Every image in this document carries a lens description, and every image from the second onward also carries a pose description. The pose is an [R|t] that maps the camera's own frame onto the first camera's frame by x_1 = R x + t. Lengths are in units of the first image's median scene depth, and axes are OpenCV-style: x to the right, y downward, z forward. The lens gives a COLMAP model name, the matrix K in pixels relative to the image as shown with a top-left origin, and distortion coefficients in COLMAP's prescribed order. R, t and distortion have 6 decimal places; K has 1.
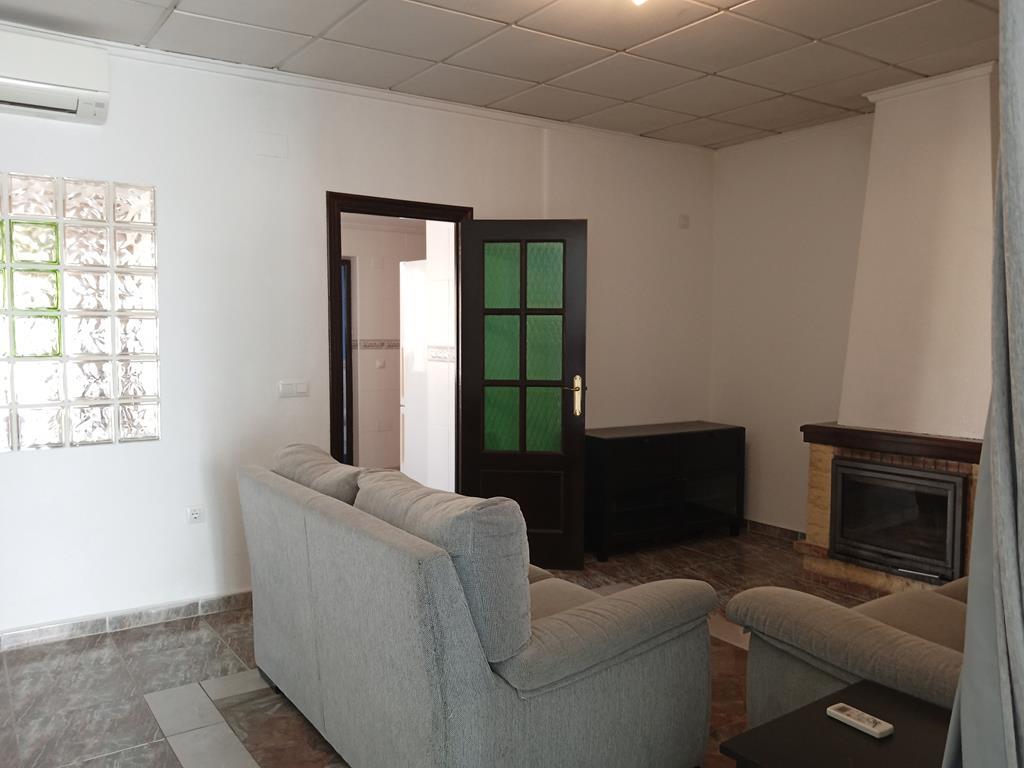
lens RADIAL K [[817.9, 0, 516.3], [0, 817.9, 384.2], [0, 0, 1]] dist [0.084722, -0.158067]
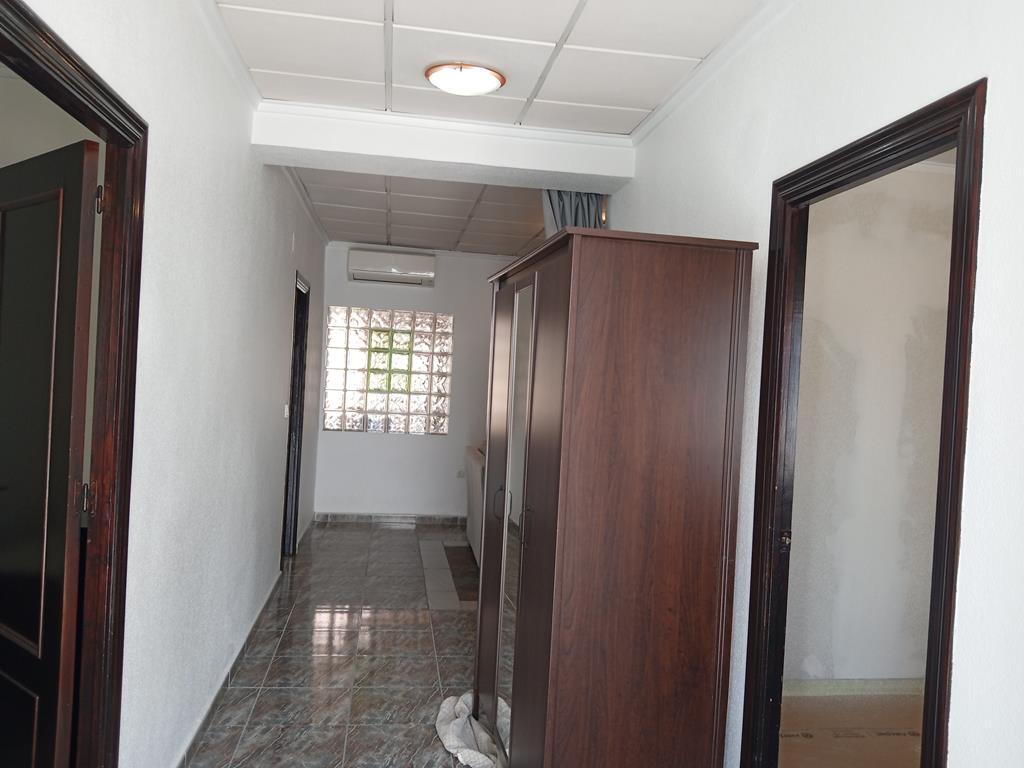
lens RADIAL K [[817.9, 0, 516.3], [0, 817.9, 384.2], [0, 0, 1]] dist [0.084722, -0.158067]
pose [[0.899484, 0.041991, -0.434931, 0.575858], [-0.076919, 0.995044, -0.063008, 0.053073], [0.430130, 0.090129, 0.898256, -0.732432]]
